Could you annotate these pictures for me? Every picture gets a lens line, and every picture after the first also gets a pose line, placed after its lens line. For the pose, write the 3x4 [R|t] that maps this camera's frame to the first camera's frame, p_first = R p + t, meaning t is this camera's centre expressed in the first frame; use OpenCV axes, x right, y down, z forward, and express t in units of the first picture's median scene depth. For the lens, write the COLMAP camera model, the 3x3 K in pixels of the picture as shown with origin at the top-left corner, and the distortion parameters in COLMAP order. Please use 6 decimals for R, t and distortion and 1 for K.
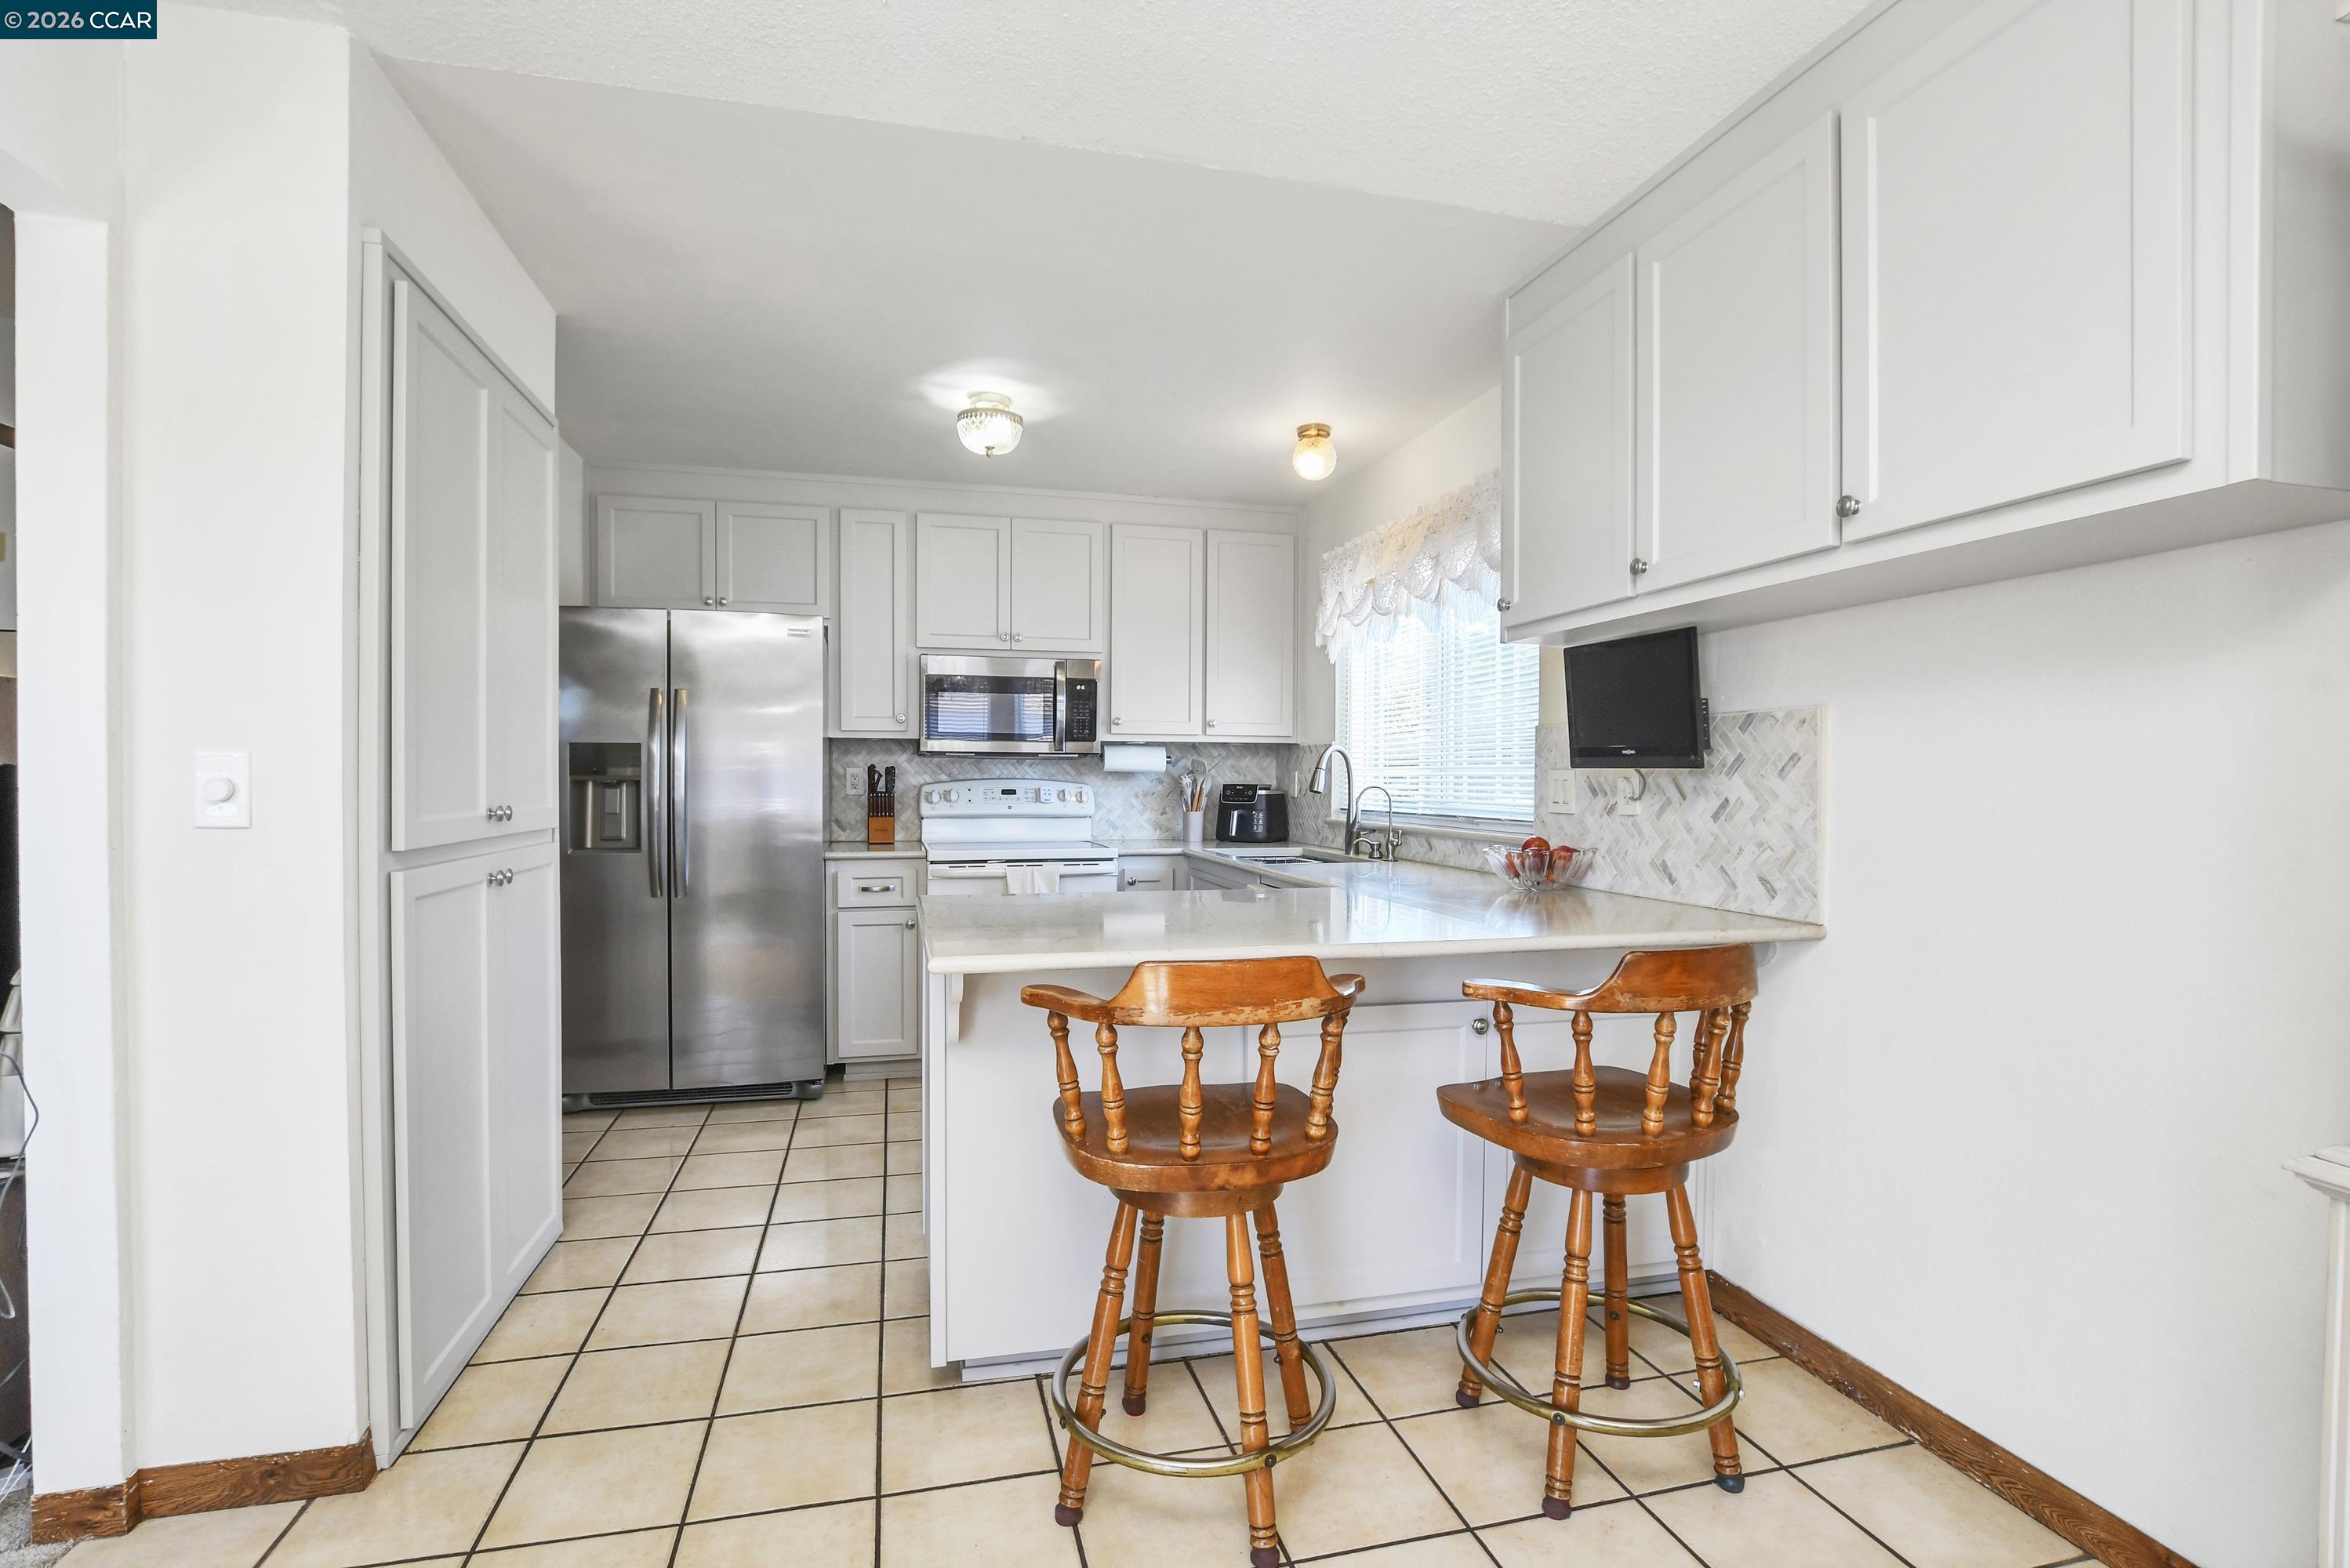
lens RADIAL K [[1093.9, 0, 1170.4], [0, 1093.9, 782.9], [0, 0, 1]] dist [-0.028504, 0.001544]
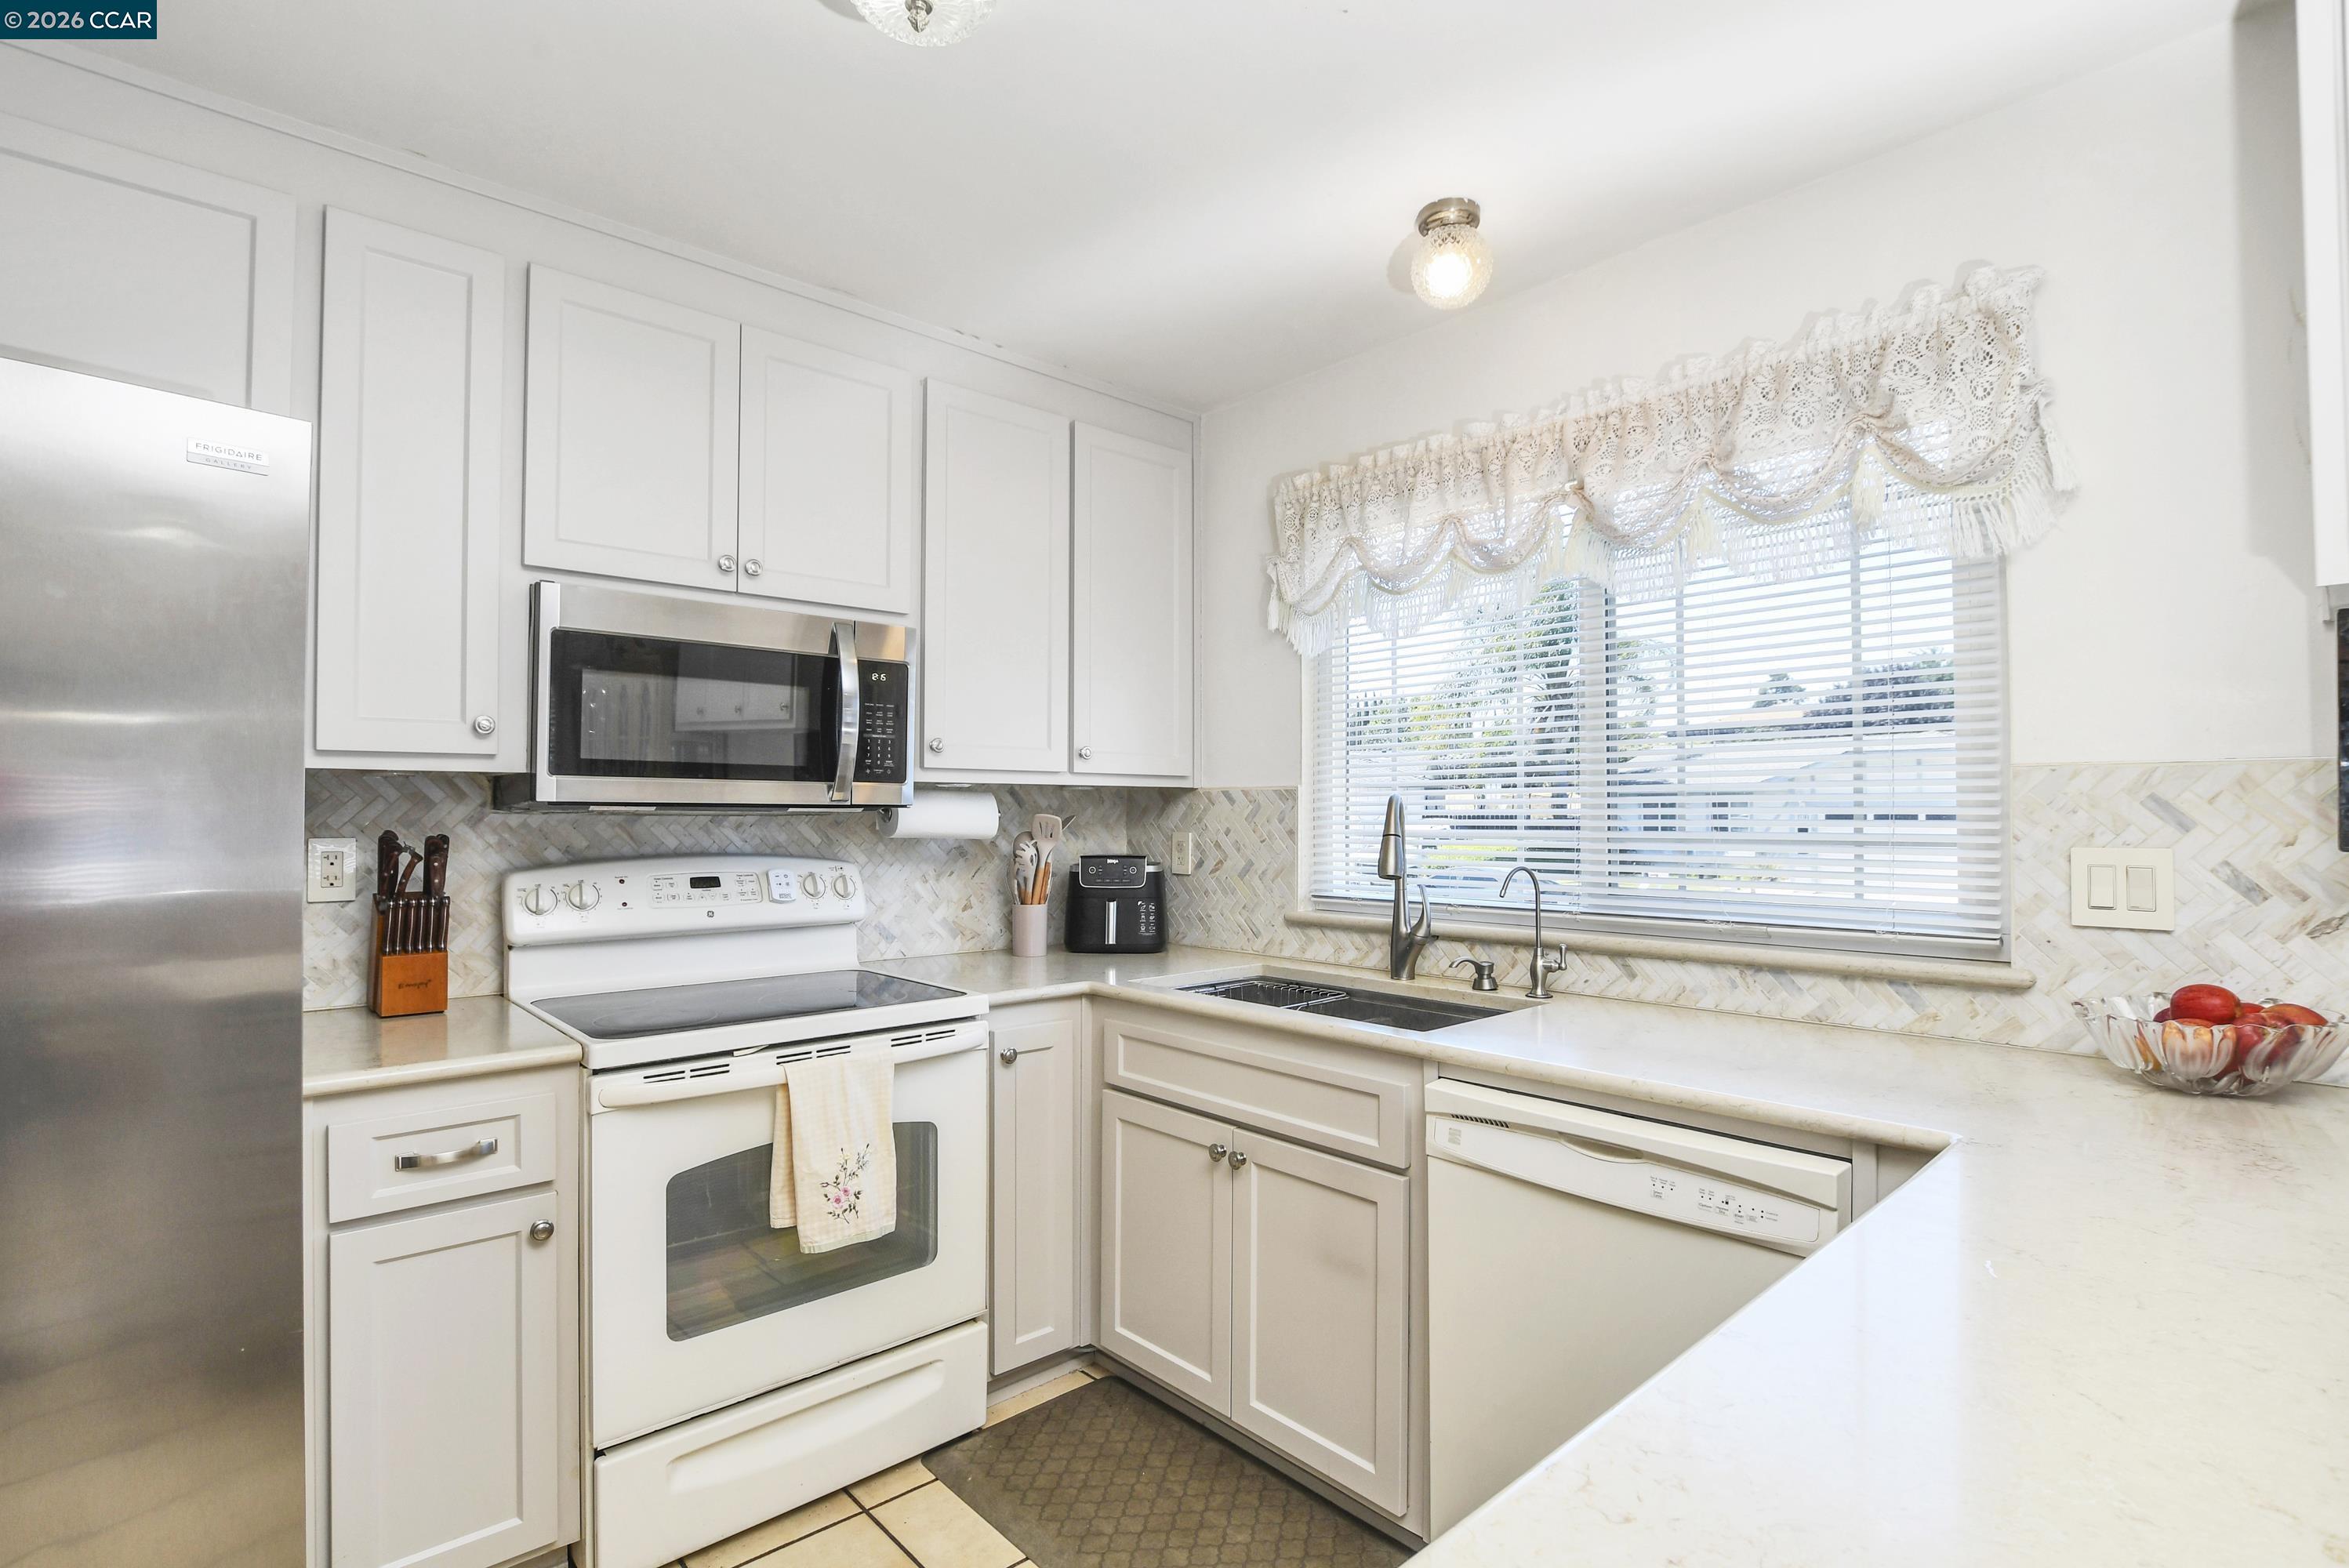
lens RADIAL K [[1093.5, 0, 1160.2], [0, 1093.5, 791.2], [0, 0, 1]] dist [-0.028504, 0.001544]
pose [[0.889770, 0.005101, 0.456381, -0.199735], [0.007879, 0.999617, -0.026534, -0.019497], [-0.456341, 0.027205, 0.889389, 0.491826]]
